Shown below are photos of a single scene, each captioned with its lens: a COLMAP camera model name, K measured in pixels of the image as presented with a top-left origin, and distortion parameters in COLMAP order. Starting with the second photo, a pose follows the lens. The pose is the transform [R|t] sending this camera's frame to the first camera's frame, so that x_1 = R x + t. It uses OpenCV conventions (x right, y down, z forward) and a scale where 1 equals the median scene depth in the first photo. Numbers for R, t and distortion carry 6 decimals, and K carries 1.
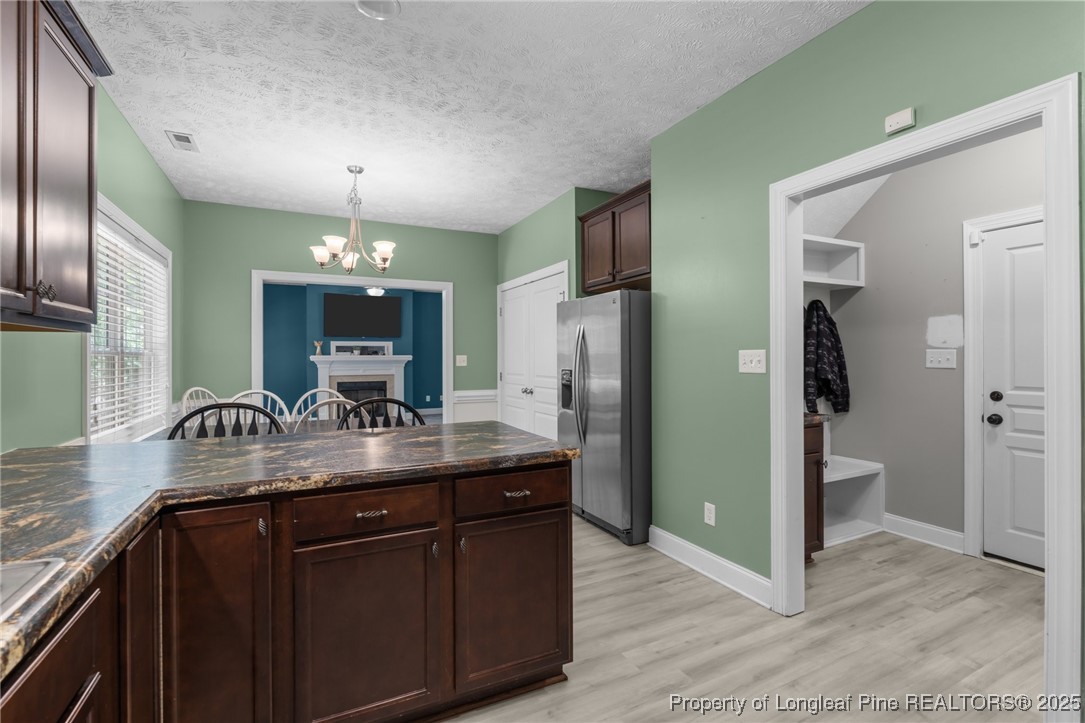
lens RADIAL K [[477.6, 0, 543.2], [0, 477.6, 357.1], [0, 0, 1]] dist [-0.009752, 0.001355]
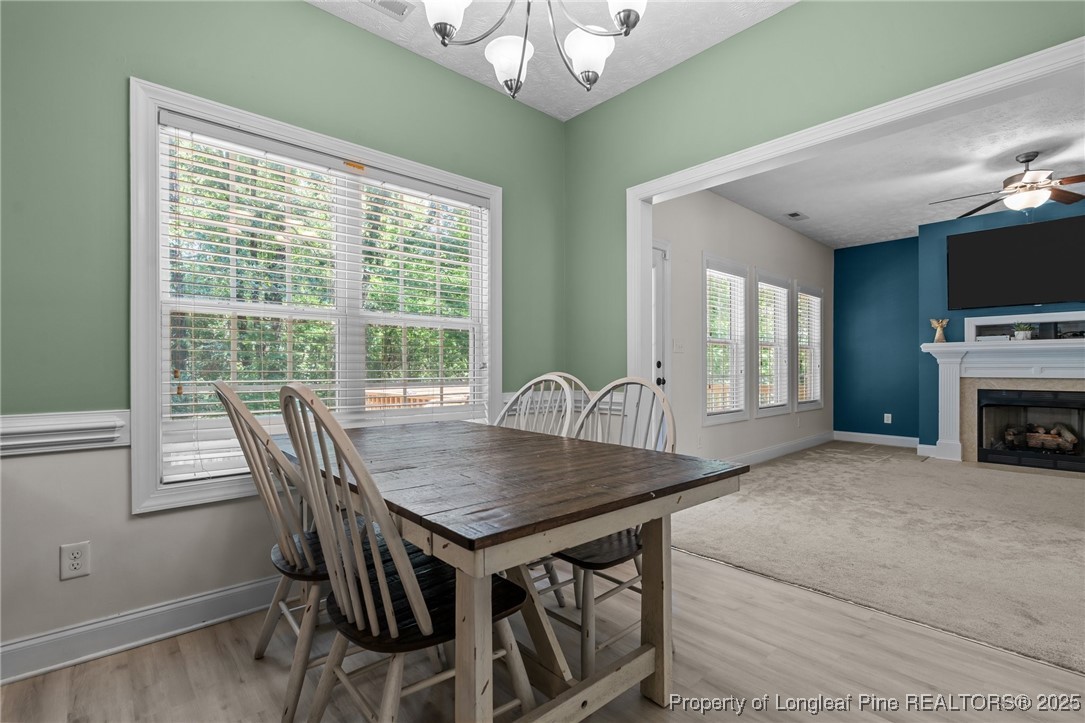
lens RADIAL K [[477.6, 0, 551.1], [0, 477.6, 371.8], [0, 0, 1]] dist [-0.009752, 0.001355]
pose [[0.258722, 0.009236, -0.965908, -0.019633], [0.006058, 0.999919, 0.011184, 0.022254], [0.965933, -0.008745, 0.258646, 0.362074]]
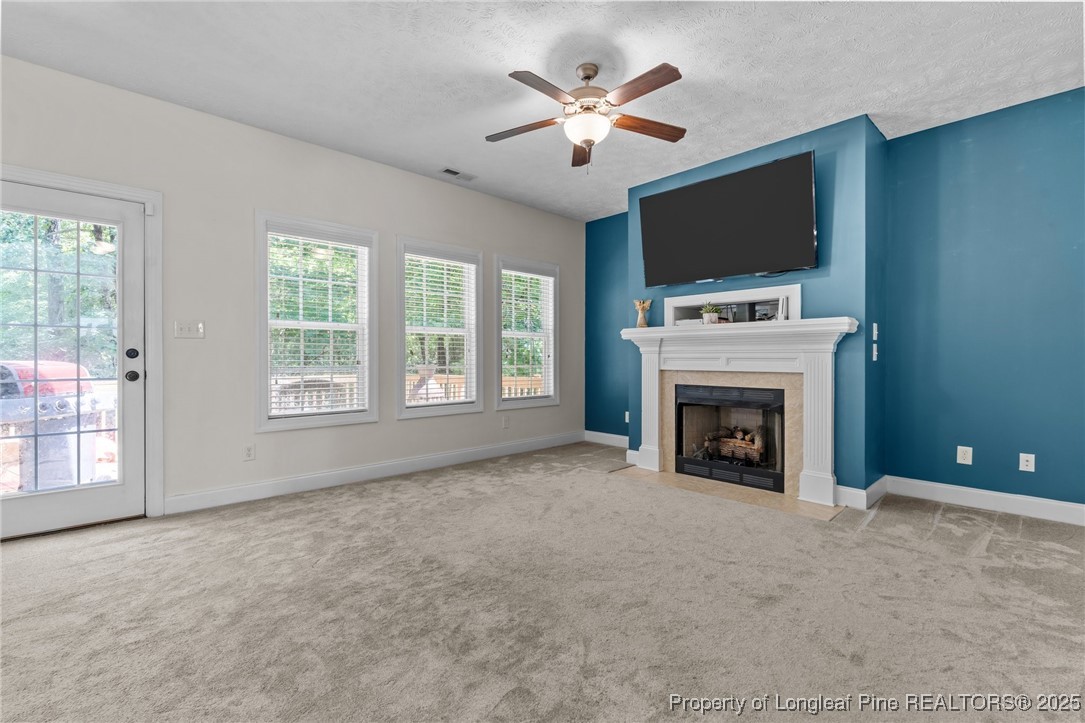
lens RADIAL K [[477.6, 0, 542.3], [0, 477.6, 354.3], [0, 0, 1]] dist [-0.009752, 0.001355]
pose [[0.281539, -0.003092, -0.959545, -0.021648], [0.004141, 0.999989, -0.002007, 0.023292], [0.959541, -0.003409, 0.281549, 0.737684]]
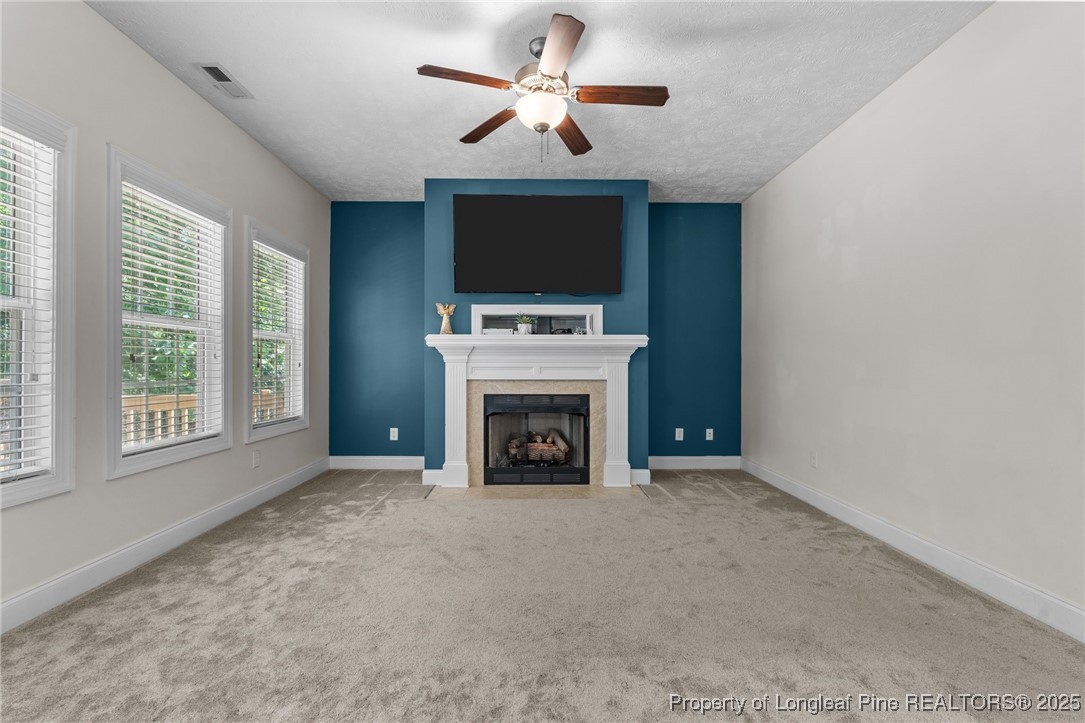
lens RADIAL K [[477.6, 0, 545.3], [0, 477.6, 358.2], [0, 0, 1]] dist [-0.009752, 0.001355]
pose [[0.899734, -0.002726, -0.436431, -0.180684], [-0.001615, 0.999953, -0.009577, 0.022248], [0.436437, 0.009322, 0.899687, 0.612043]]
